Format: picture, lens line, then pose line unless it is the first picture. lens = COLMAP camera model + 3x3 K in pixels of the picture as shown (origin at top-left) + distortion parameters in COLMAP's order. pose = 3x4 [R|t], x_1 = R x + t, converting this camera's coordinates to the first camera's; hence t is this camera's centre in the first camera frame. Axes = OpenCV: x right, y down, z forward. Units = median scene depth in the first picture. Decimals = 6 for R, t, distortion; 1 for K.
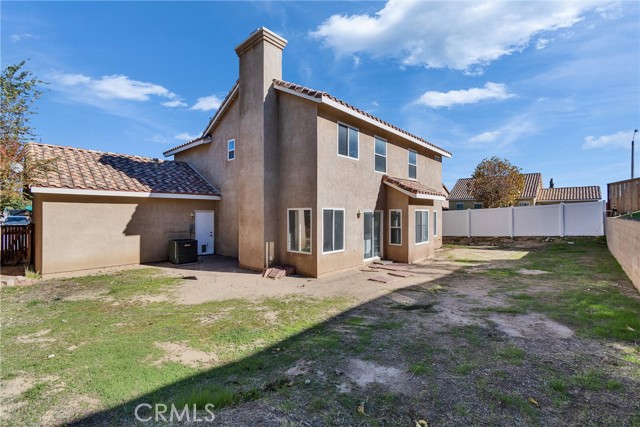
lens RADIAL K [[280.5, 0, 322.3], [0, 280.5, 211.5], [0, 0, 1]] dist [0.000635, -0.000420]
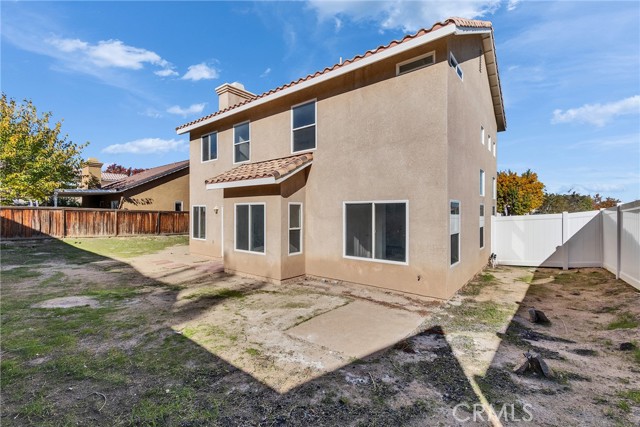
lens RADIAL K [[280.5, 0, 322.3], [0, 280.5, 211.5], [0, 0, 1]] dist [0.000635, -0.000420]
pose [[0.082356, 0.004726, -0.996592, 1.112221], [0.017412, 0.999829, 0.006180, 0.013833], [0.996451, -0.017862, 0.082260, 1.180445]]
